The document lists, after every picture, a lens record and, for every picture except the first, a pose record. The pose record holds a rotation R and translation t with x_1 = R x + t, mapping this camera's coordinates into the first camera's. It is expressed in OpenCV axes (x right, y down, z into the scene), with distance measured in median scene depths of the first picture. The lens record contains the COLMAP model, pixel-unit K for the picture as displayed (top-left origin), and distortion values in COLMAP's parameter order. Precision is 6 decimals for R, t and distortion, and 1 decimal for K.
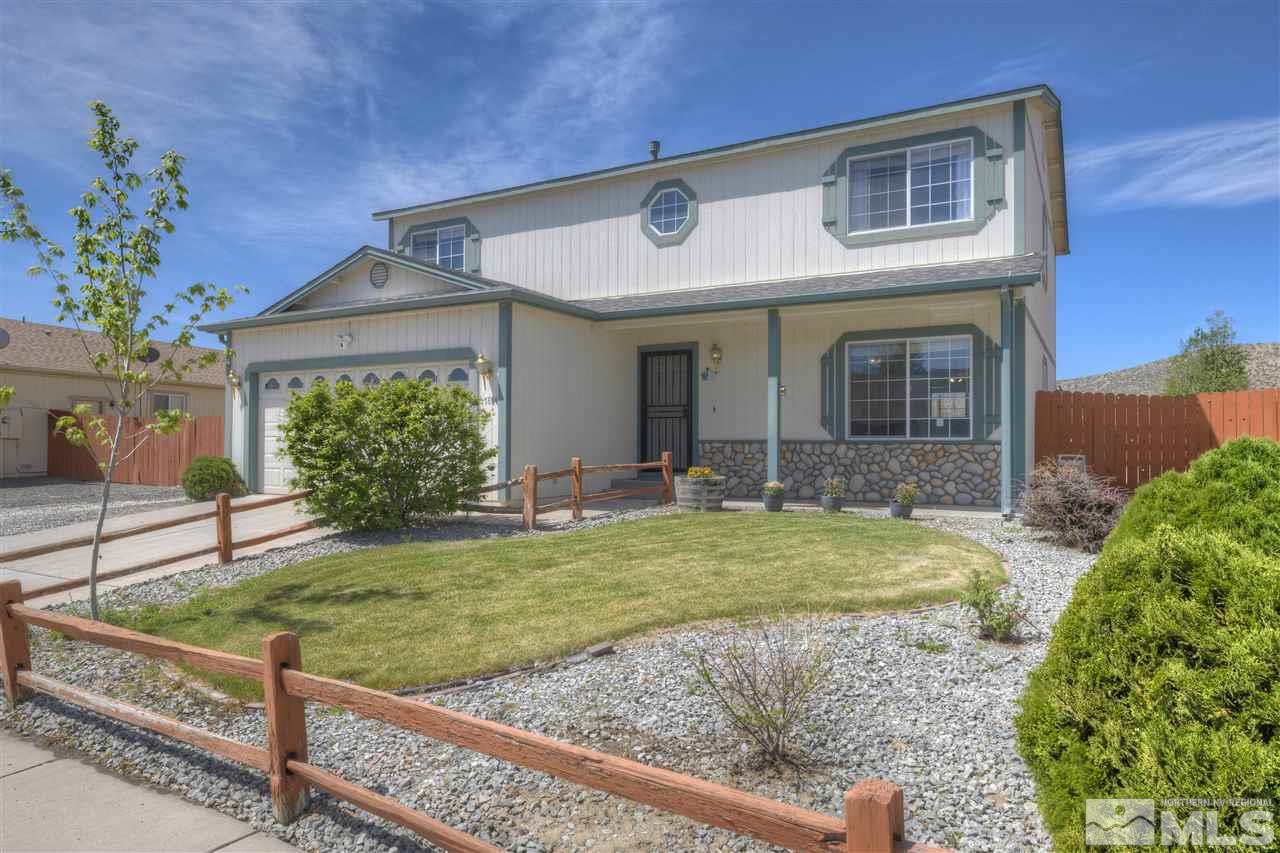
lens RADIAL K [[787.5, 0, 637.5], [0, 787.5, 430.0], [0, 0, 1]] dist [-0.003413, -0.000081]
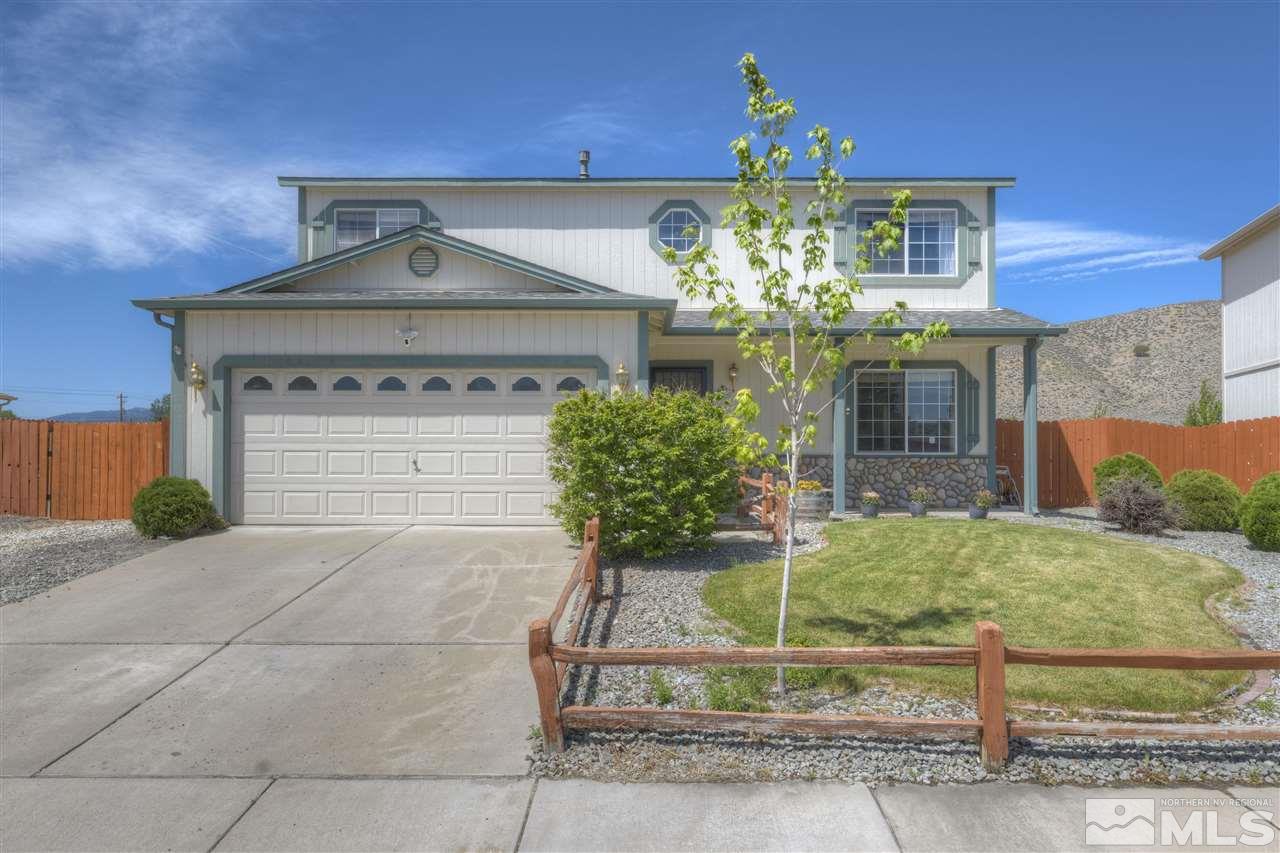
lens RADIAL K [[809.2, 0, 641.8], [0, 809.2, 447.0], [0, 0, 1]] dist [-0.001806, 0.001533]
pose [[0.875558, 0.004546, 0.483092, -0.594797], [-0.006540, 0.999976, 0.002443, 0.000880], [-0.483069, -0.005299, 0.875566, 0.121392]]
